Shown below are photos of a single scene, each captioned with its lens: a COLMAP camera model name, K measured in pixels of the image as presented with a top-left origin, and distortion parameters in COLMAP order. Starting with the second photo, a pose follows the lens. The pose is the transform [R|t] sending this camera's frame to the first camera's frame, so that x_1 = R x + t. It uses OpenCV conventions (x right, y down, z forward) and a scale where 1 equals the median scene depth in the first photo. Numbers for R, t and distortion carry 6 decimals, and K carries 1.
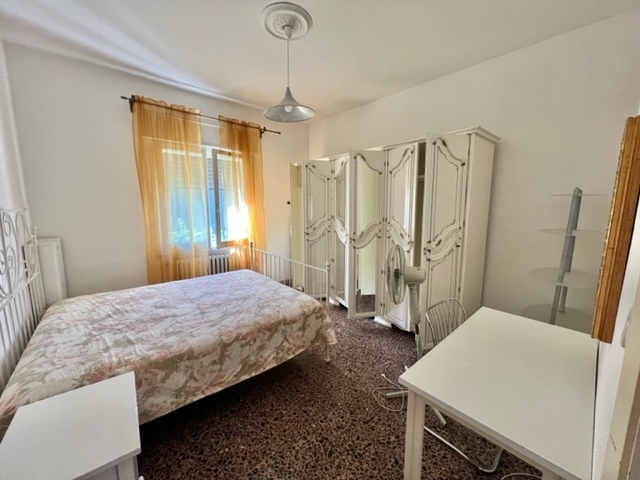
lens RADIAL K [[254.2, 0, 321.1], [0, 254.2, 240.8], [0, 0, 1]] dist [-0.002032, 0.000420]
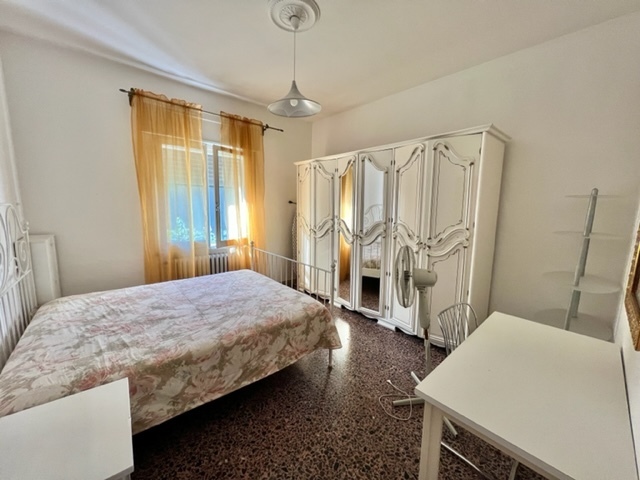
lens RADIAL K [[254.2, 0, 321.1], [0, 254.2, 240.8], [0, 0, 1]] dist [-0.002032, 0.000420]
pose [[0.999911, 0.012304, 0.005242, -0.026634], [-0.012289, 0.999920, -0.003004, 0.003987], [-0.005279, 0.002939, 0.999982, 0.042082]]
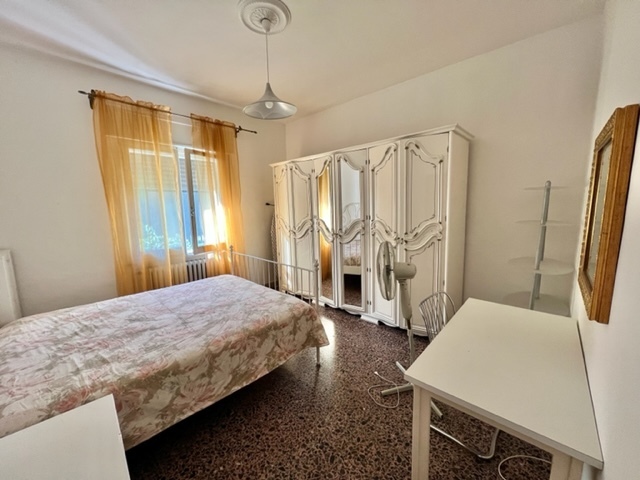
lens RADIAL K [[254.2, 0, 321.1], [0, 254.2, 240.8], [0, 0, 1]] dist [-0.002032, 0.000420]
pose [[0.994640, -0.040108, 0.095298, -0.048956], [0.040624, 0.999168, -0.003482, 0.006778], [-0.095079, 0.007335, 0.995443, 0.026632]]
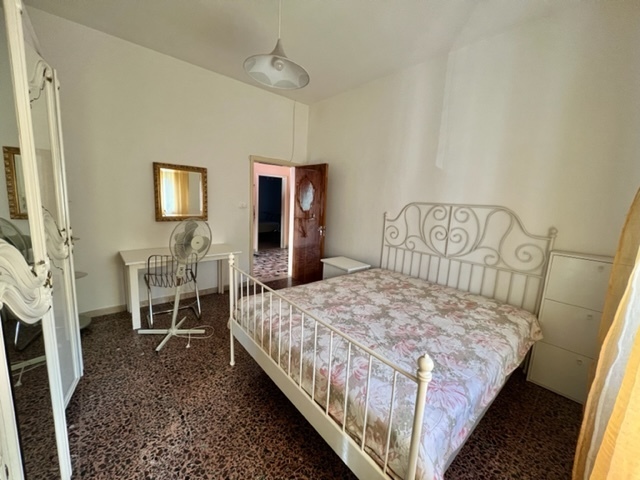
lens RADIAL K [[254.2, 0, 321.1], [0, 254.2, 240.8], [0, 0, 1]] dist [-0.002032, 0.000420]
pose [[-0.998298, -0.058033, 0.005739, -0.323260], [-0.053972, 0.956717, 0.285973, -0.257222], [-0.022086, 0.285177, -0.958220, 2.091879]]
